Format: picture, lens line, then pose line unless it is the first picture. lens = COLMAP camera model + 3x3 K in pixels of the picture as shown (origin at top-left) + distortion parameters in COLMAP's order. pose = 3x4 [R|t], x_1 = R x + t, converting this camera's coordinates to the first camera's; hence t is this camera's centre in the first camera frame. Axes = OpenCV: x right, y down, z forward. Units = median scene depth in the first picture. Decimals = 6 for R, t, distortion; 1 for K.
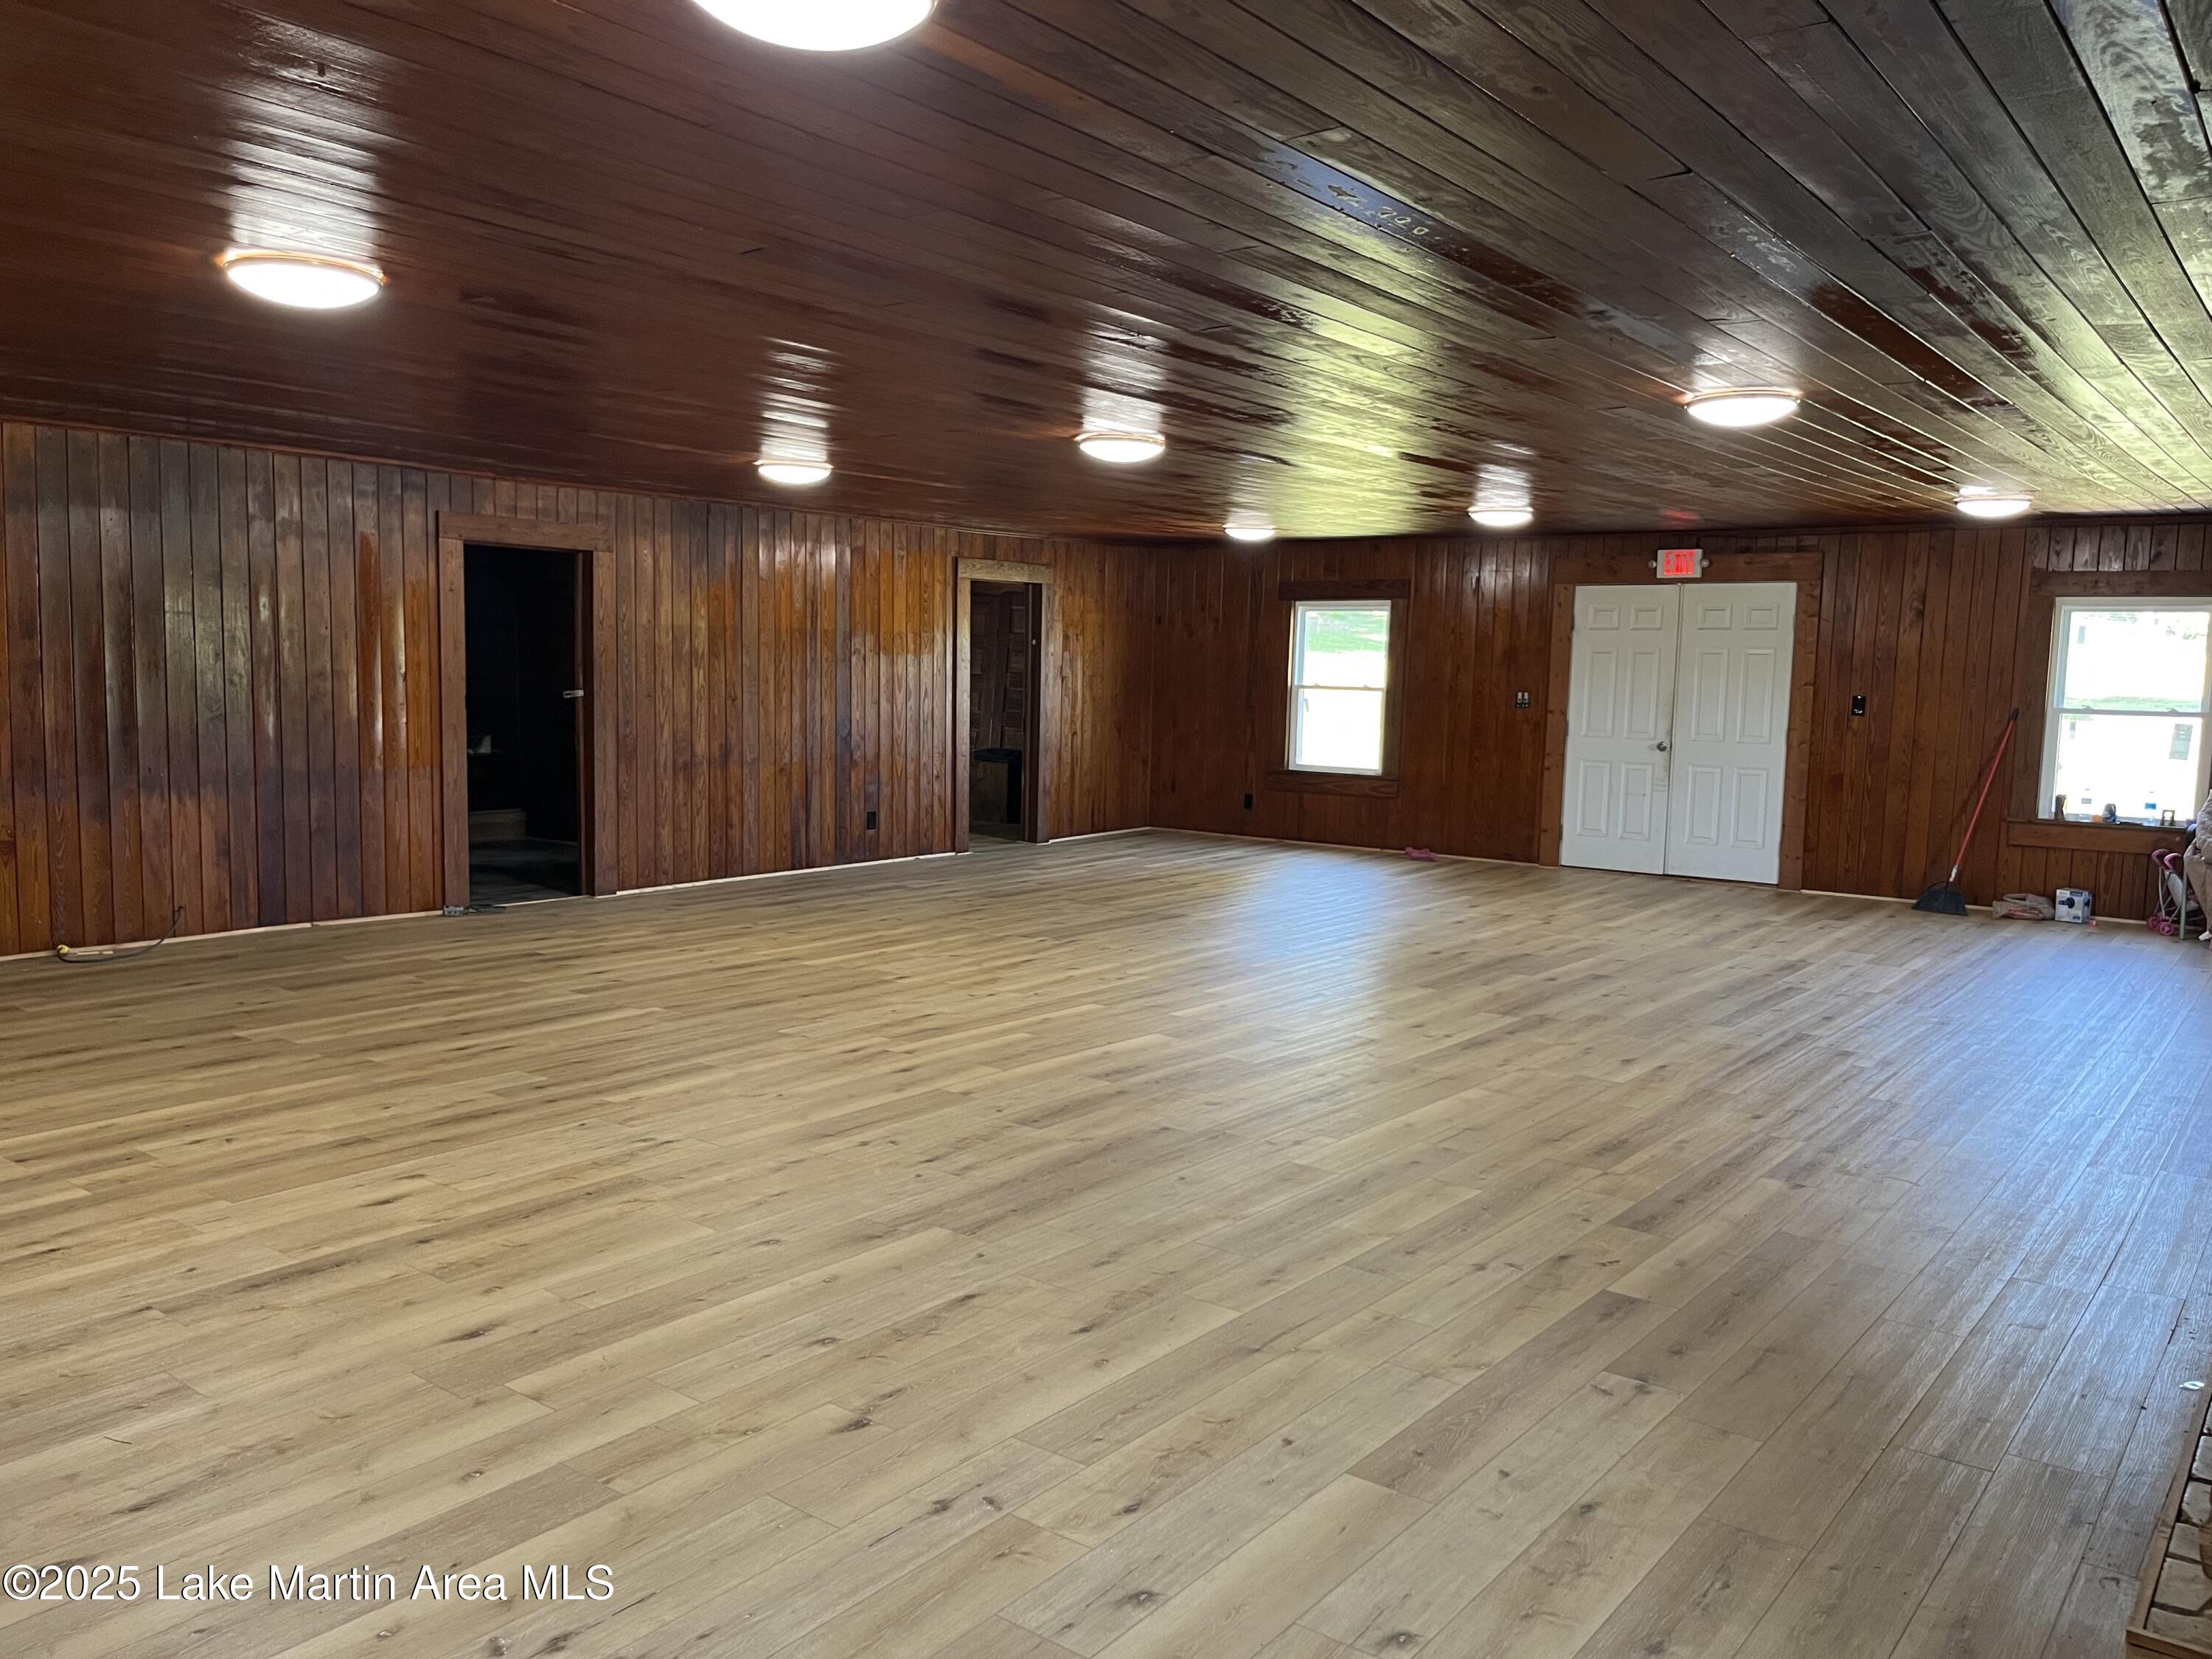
lens RADIAL K [[1703.7, 0, 1143.8], [0, 1703.7, 831.3], [0, 0, 1]] dist [0.057870, -0.095473]
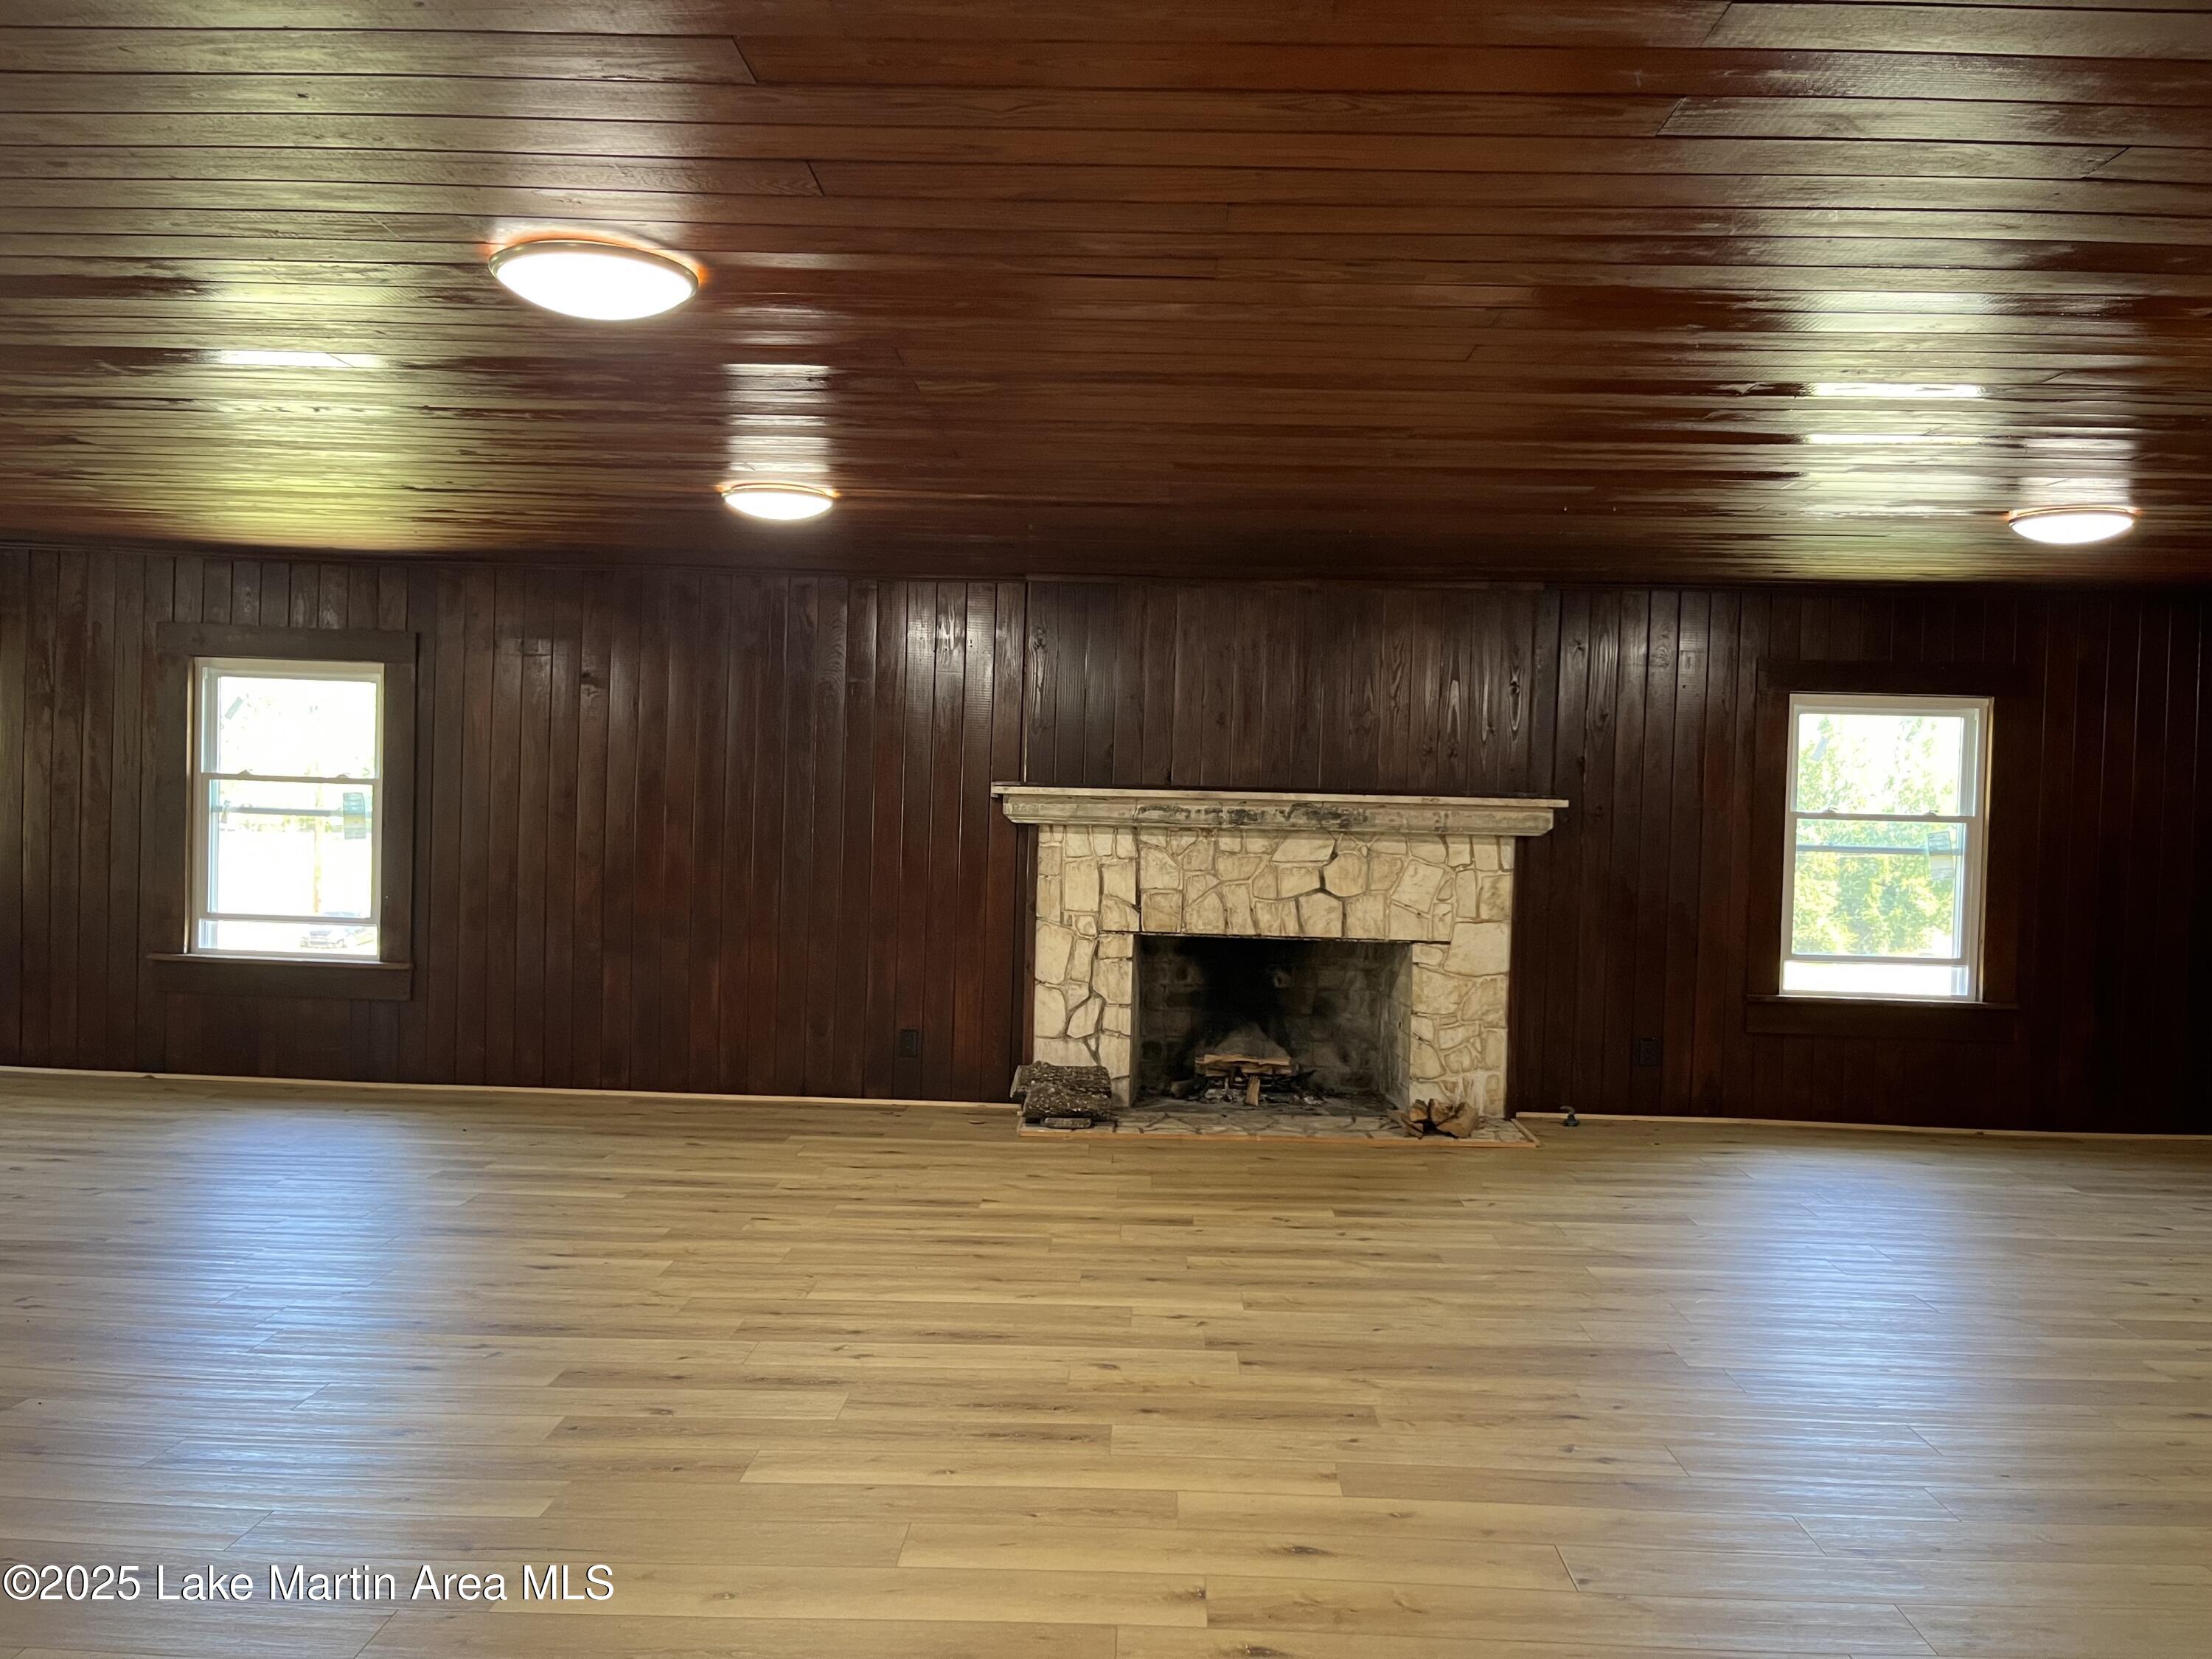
lens RADIAL K [[1703.7, 0, 1105.9], [0, 1703.7, 827.8], [0, 0, 1]] dist [0.057870, -0.095473]
pose [[-0.572066, -0.058218, 0.818139, -0.638997], [0.045468, 0.993693, 0.102503, -0.174795], [-0.818946, 0.095838, -0.565811, 1.594535]]
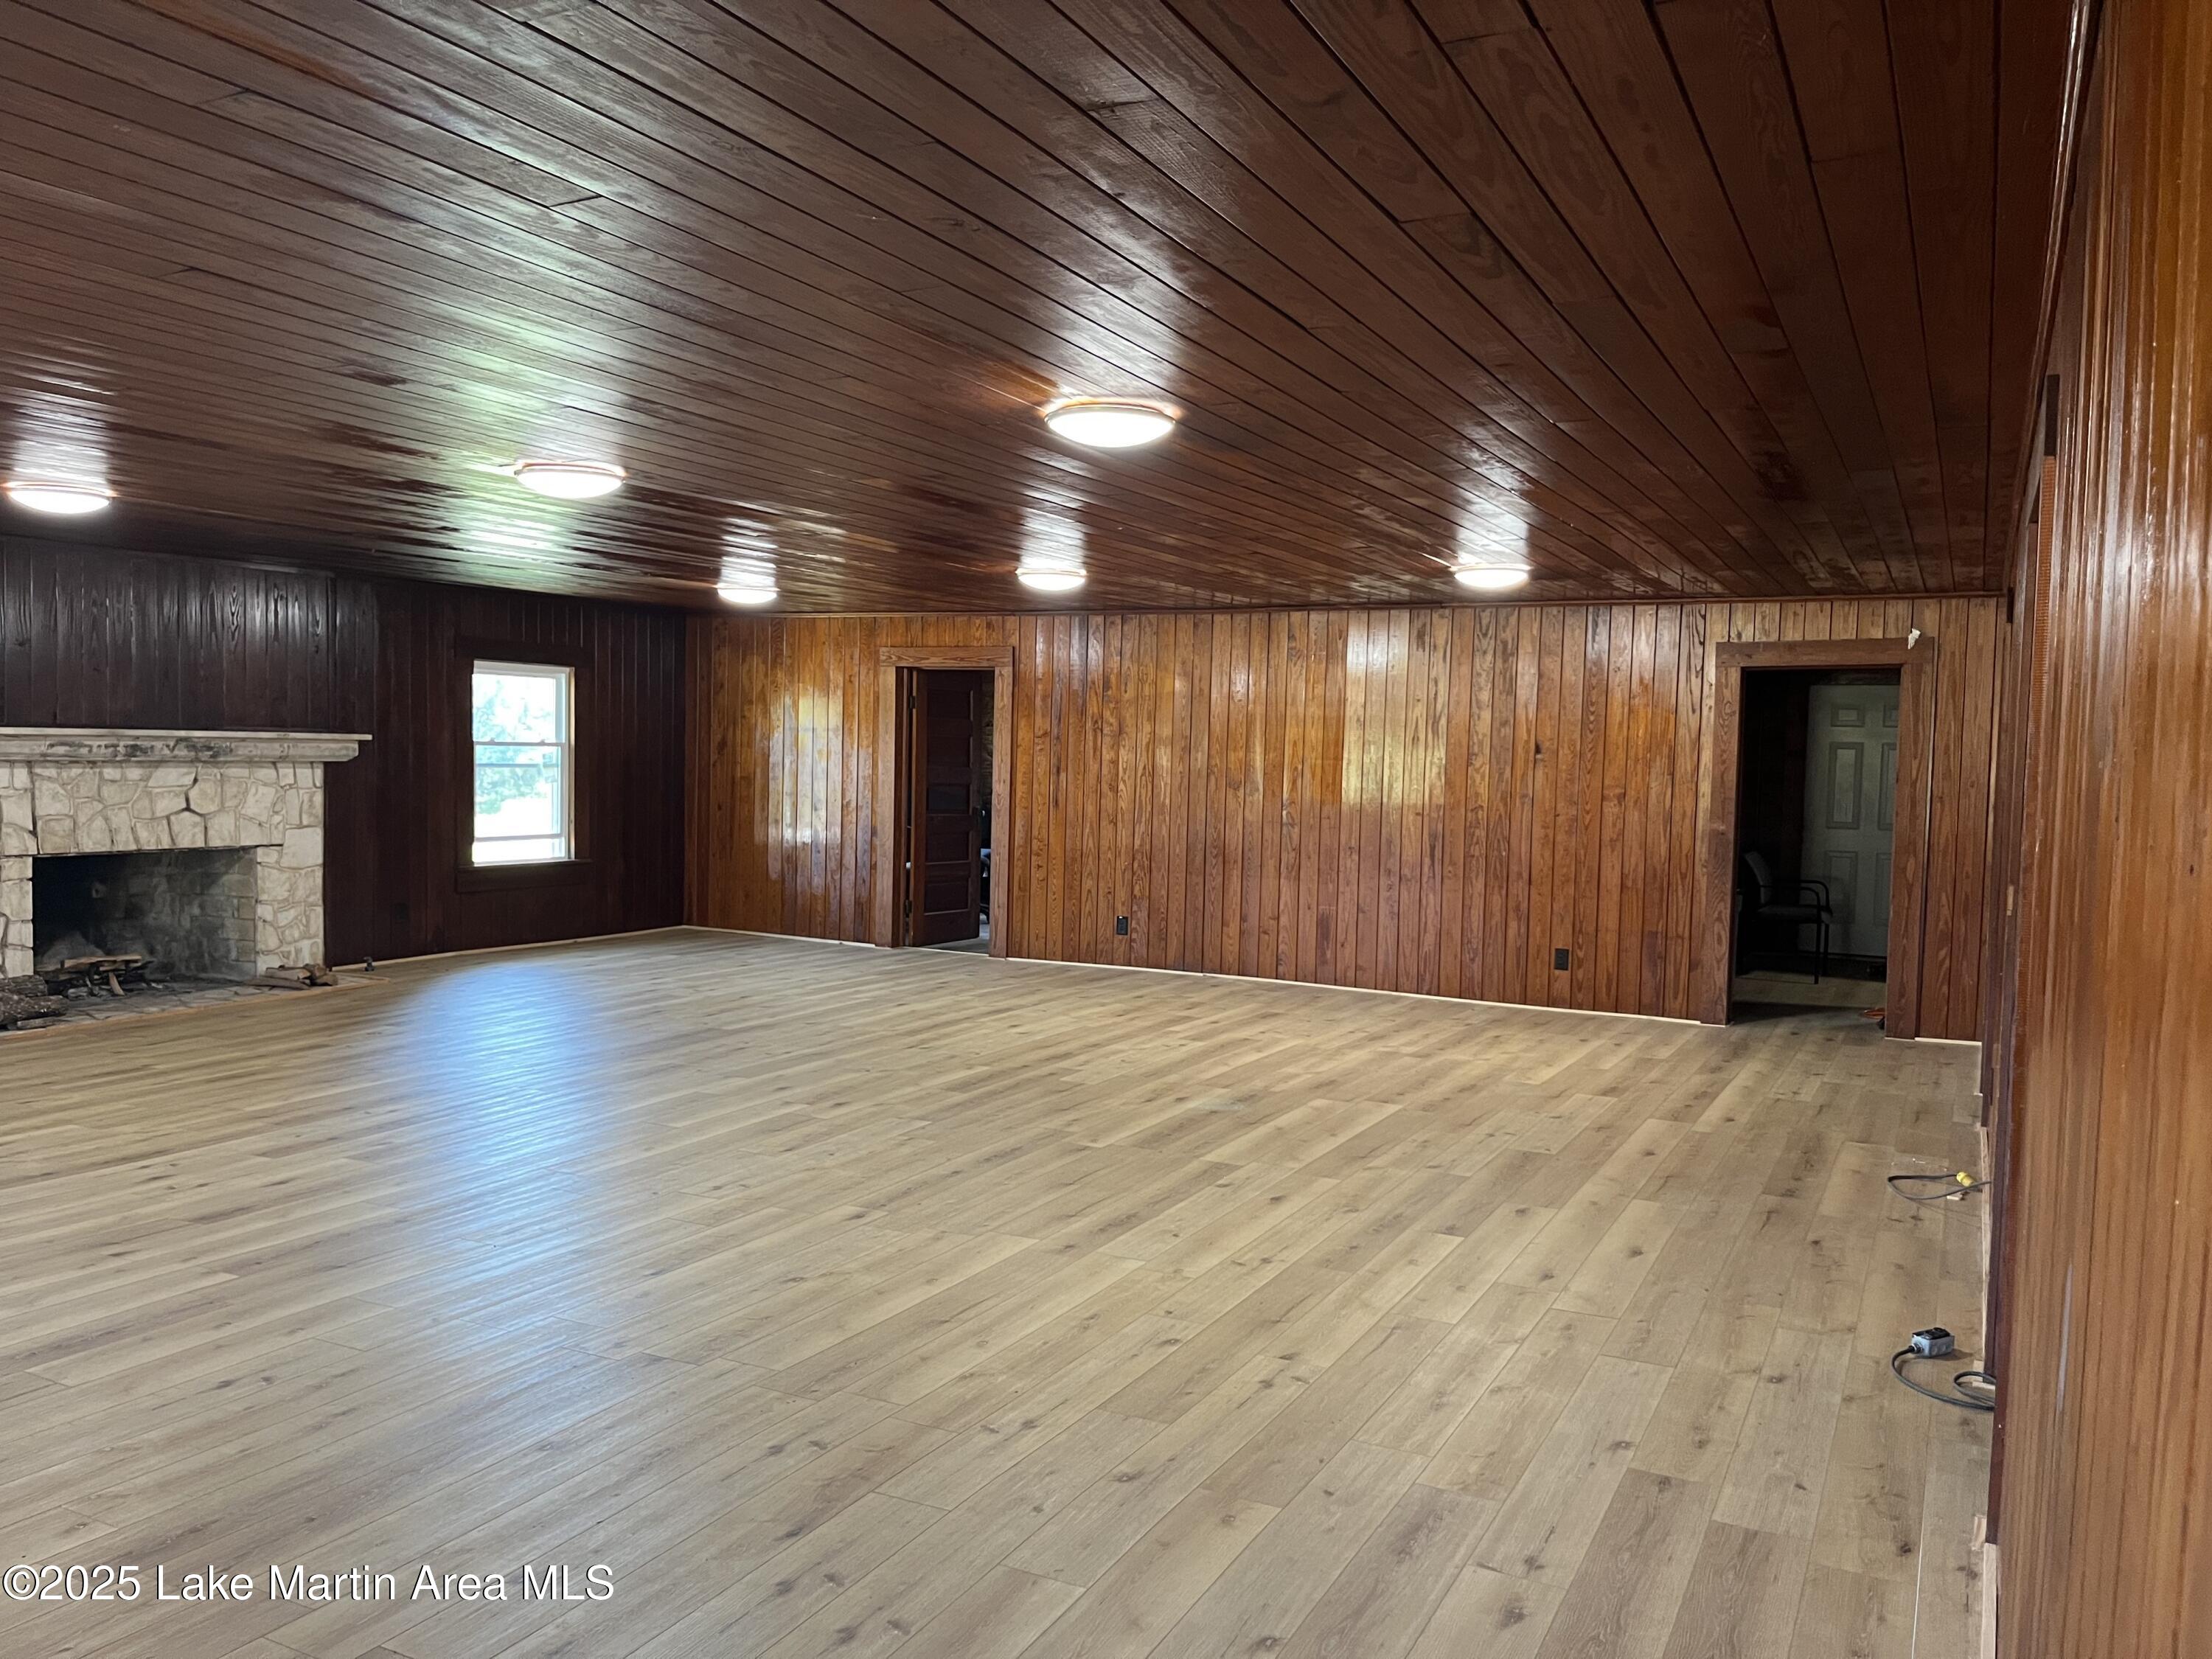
lens RADIAL K [[1703.7, 0, 1106.1], [0, 1703.7, 836.1], [0, 0, 1]] dist [0.057870, -0.095473]
pose [[-0.984681, -0.037223, -0.170349, -0.270597], [-0.062942, 0.986957, 0.148171, -0.247977], [0.162611, 0.156624, -0.974180, 2.374633]]
